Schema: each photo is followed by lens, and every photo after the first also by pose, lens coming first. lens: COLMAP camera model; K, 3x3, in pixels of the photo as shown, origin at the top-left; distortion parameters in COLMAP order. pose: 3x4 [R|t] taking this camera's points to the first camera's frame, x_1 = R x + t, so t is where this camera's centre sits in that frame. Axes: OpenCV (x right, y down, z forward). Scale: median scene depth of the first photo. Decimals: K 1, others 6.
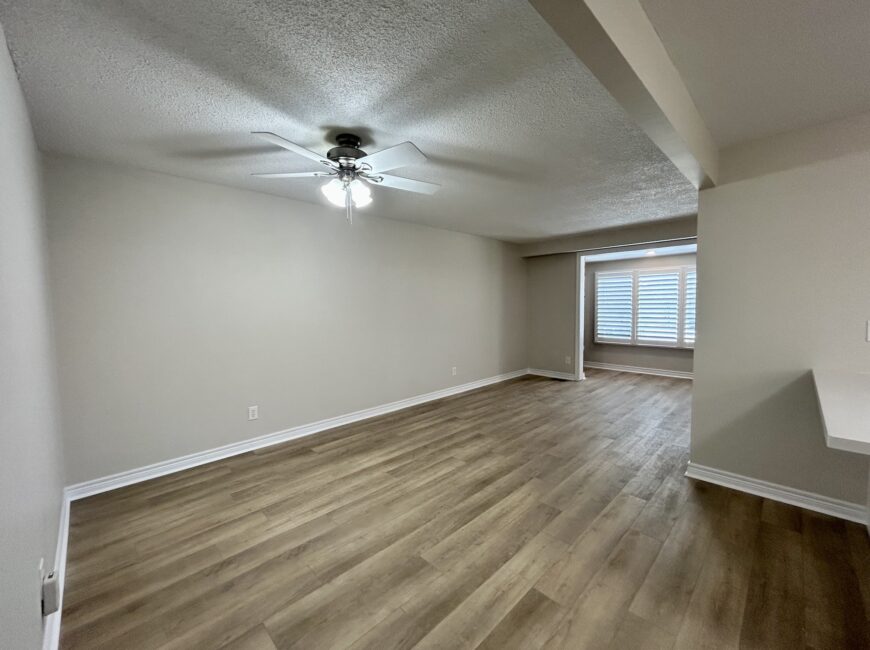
lens RADIAL K [[352.0, 0, 432.7], [0, 352.0, 325.7], [0, 0, 1]] dist [-0.004065, 0.001205]
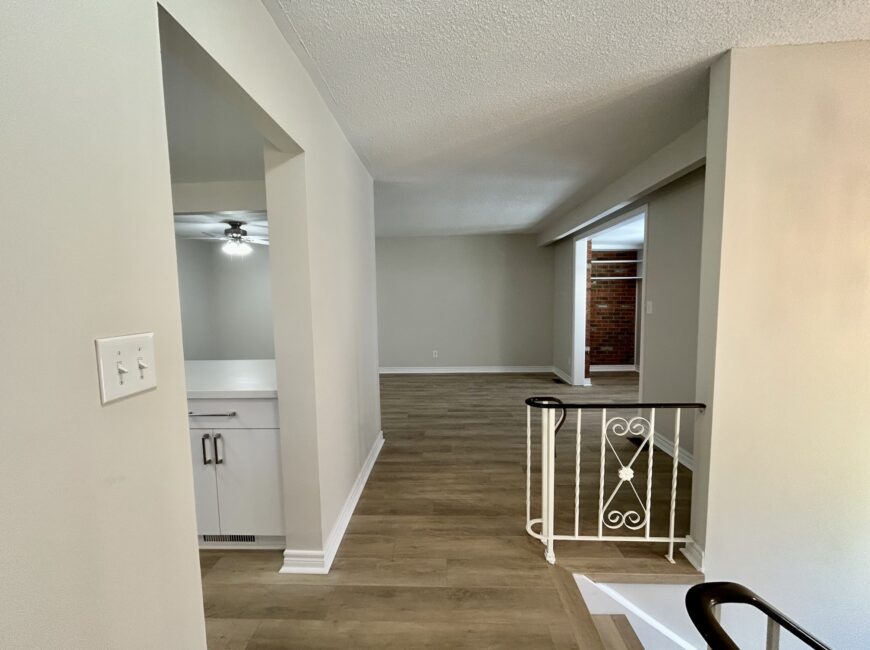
lens RADIAL K [[352.0, 0, 432.7], [0, 352.0, 325.7], [0, 0, 1]] dist [-0.004065, 0.001205]
pose [[0.683999, 0.059988, -0.727012, 1.735323], [-0.034543, 0.998159, 0.049862, -0.050664], [0.728664, -0.008992, 0.684812, 0.326133]]
